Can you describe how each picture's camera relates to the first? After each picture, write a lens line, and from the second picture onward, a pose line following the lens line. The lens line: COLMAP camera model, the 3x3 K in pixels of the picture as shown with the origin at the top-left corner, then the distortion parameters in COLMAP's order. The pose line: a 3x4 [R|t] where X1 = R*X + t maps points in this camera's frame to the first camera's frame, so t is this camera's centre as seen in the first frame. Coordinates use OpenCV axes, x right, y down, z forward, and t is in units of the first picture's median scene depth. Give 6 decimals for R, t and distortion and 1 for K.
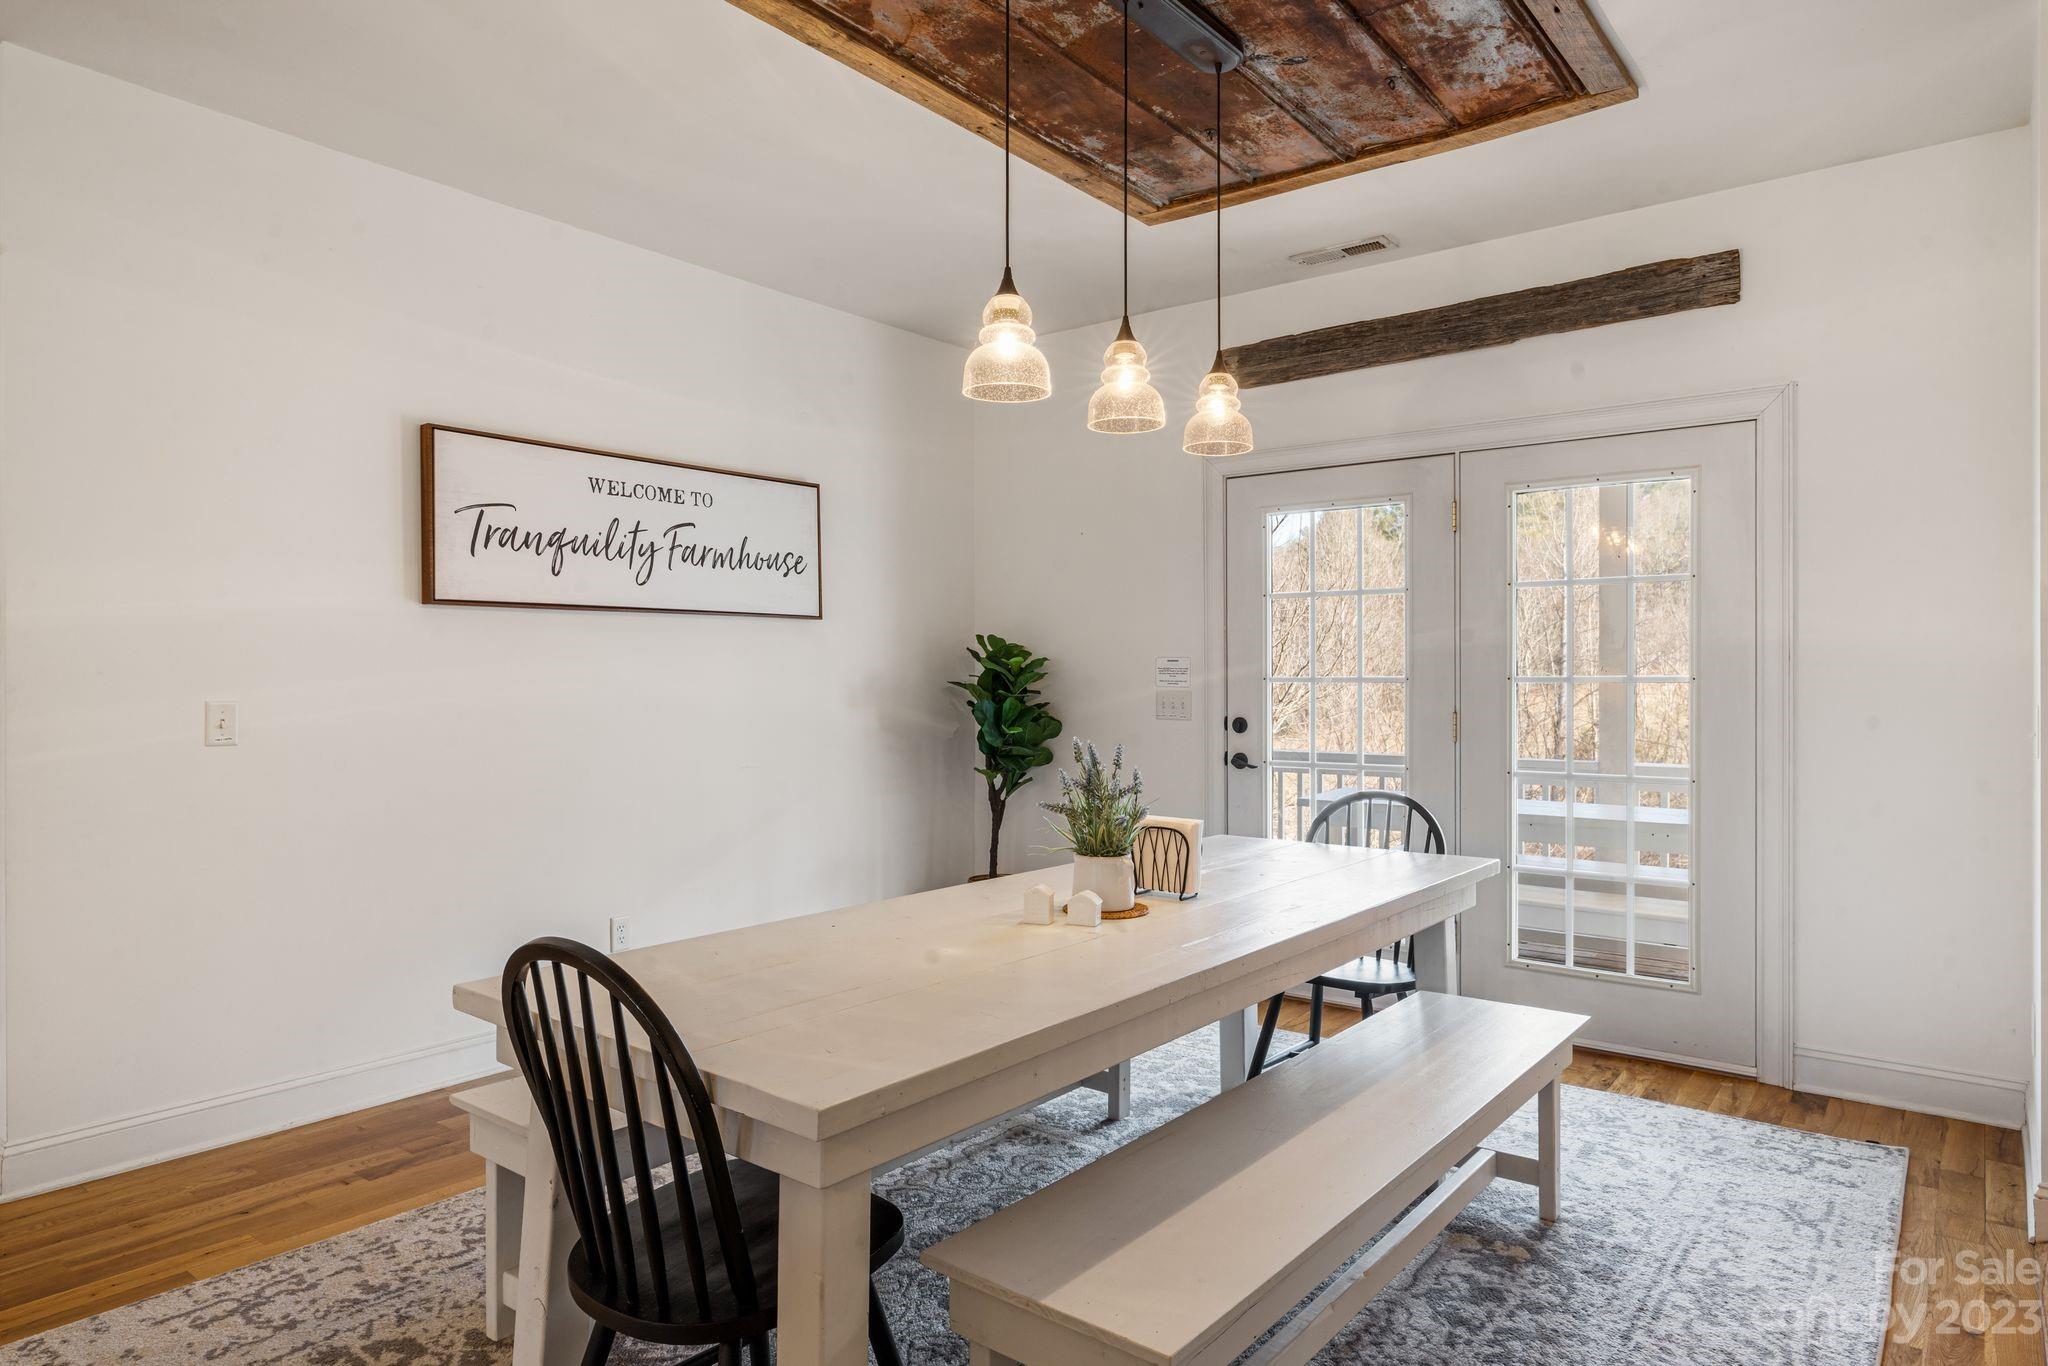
lens RADIAL K [[1213.0, 0, 1026.6], [0, 1213.0, 685.2], [0, 0, 1]] dist [-0.019882, 0.000092]
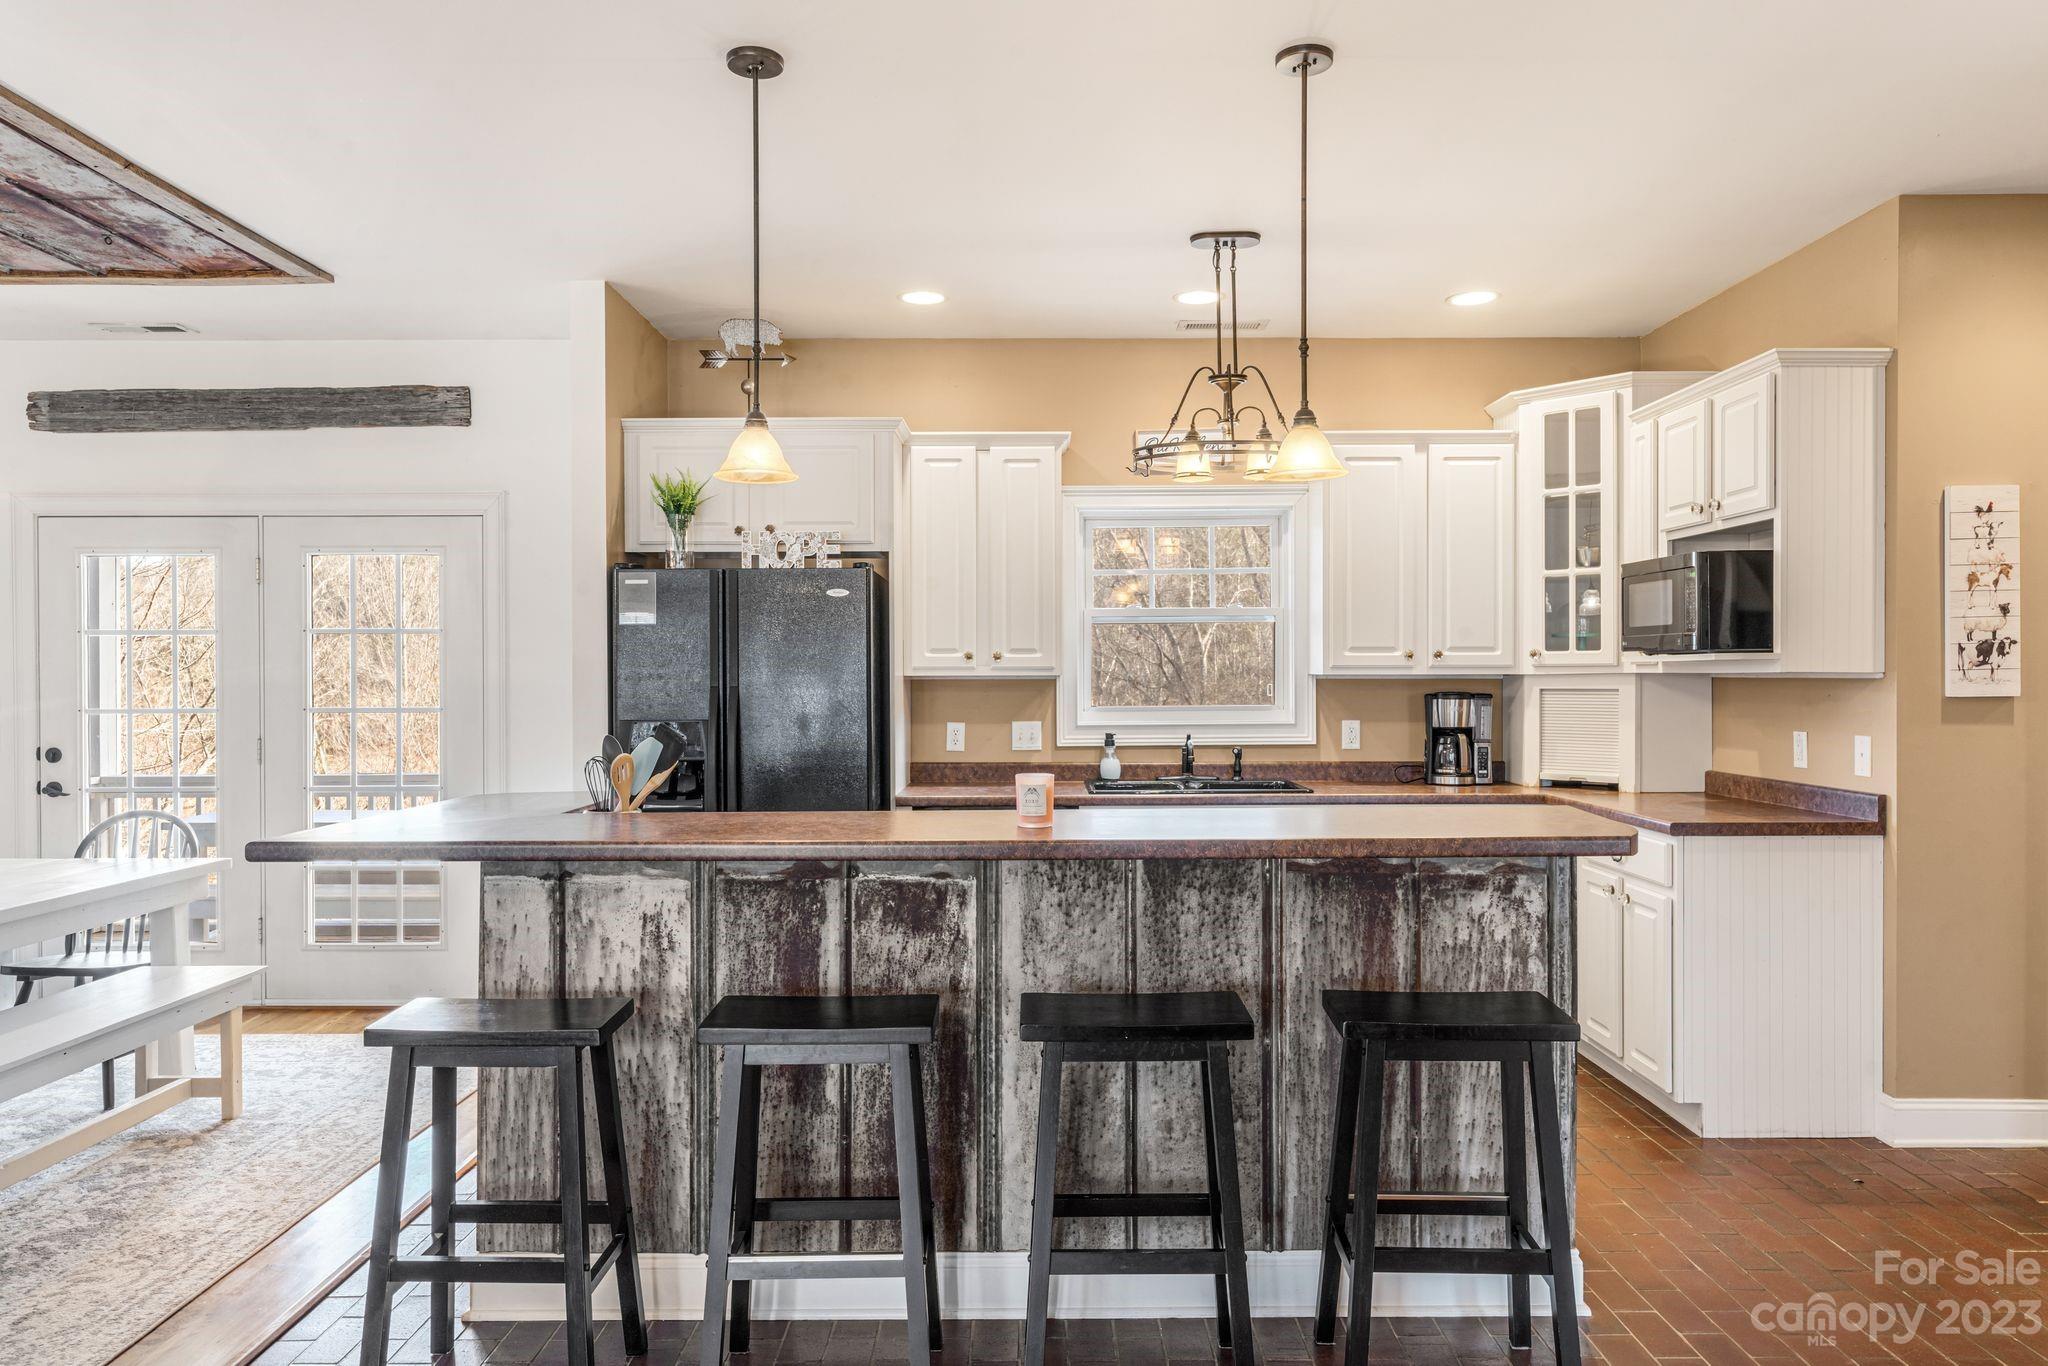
lens RADIAL K [[1356.0, 0, 1025.4], [0, 1356.0, 679.6], [0, 0, 1]] dist [-0.000056, 0.001924]
pose [[0.788573, -0.001745, 0.614938, 0.144524], [0.007465, 0.999949, -0.006735, -0.021732], [-0.614895, 0.009902, 0.788547, -0.526593]]
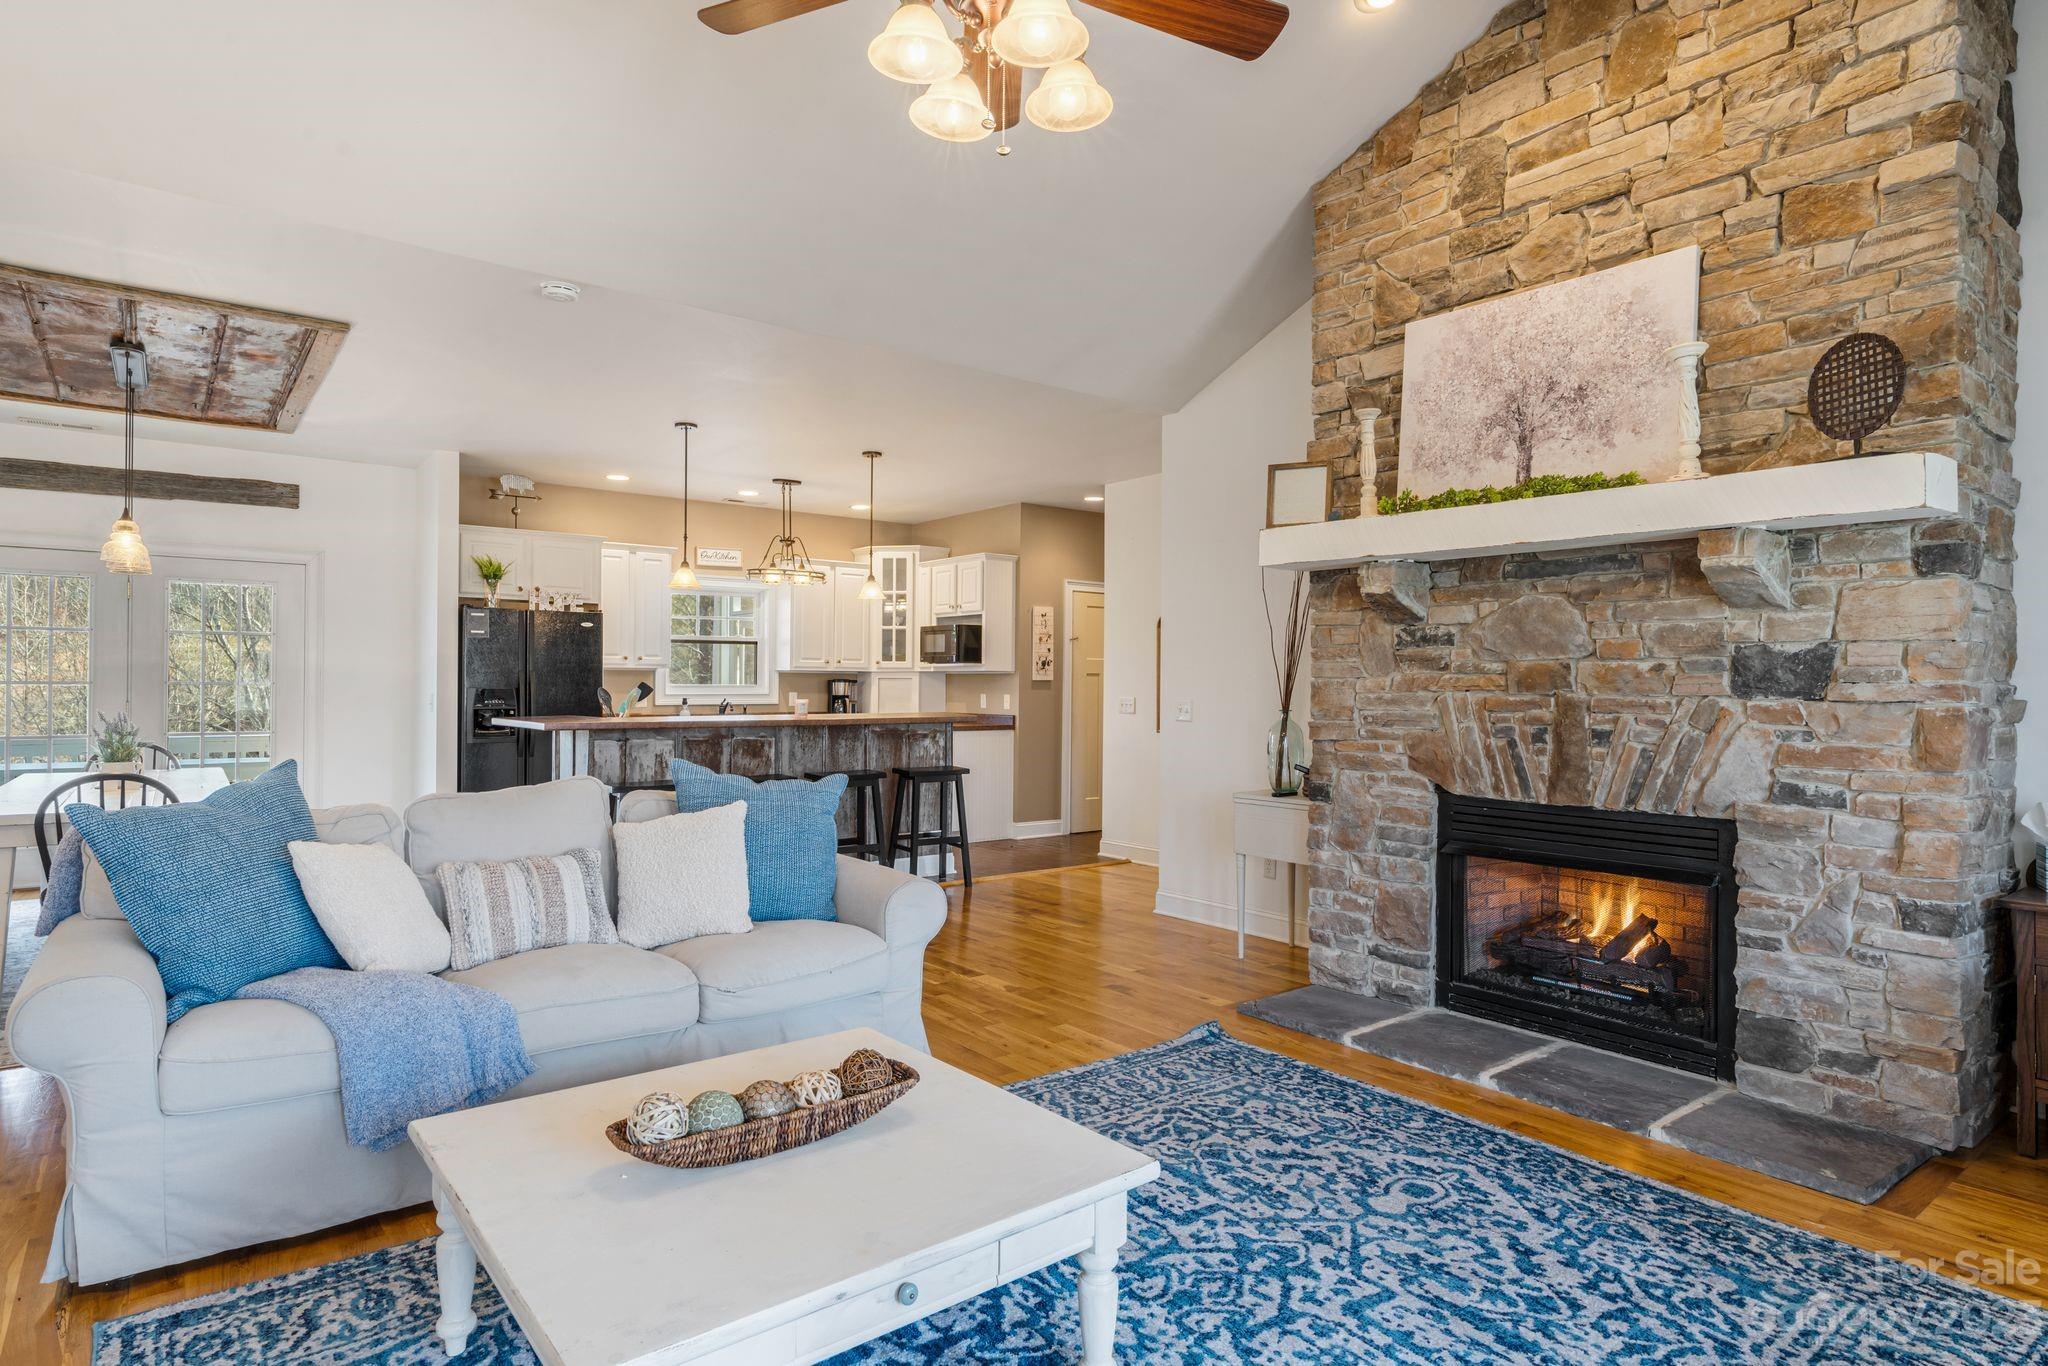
lens RADIAL K [[1102.7, 0, 1011.3], [0, 1102.7, 681.0], [0, 0, 1]] dist [-0.002915, -0.001974]
pose [[0.252220, 0.007343, 0.967642, -0.938129], [0.002555, 0.999963, -0.008254, 0.009659], [-0.967667, 0.004554, 0.252192, -0.693880]]
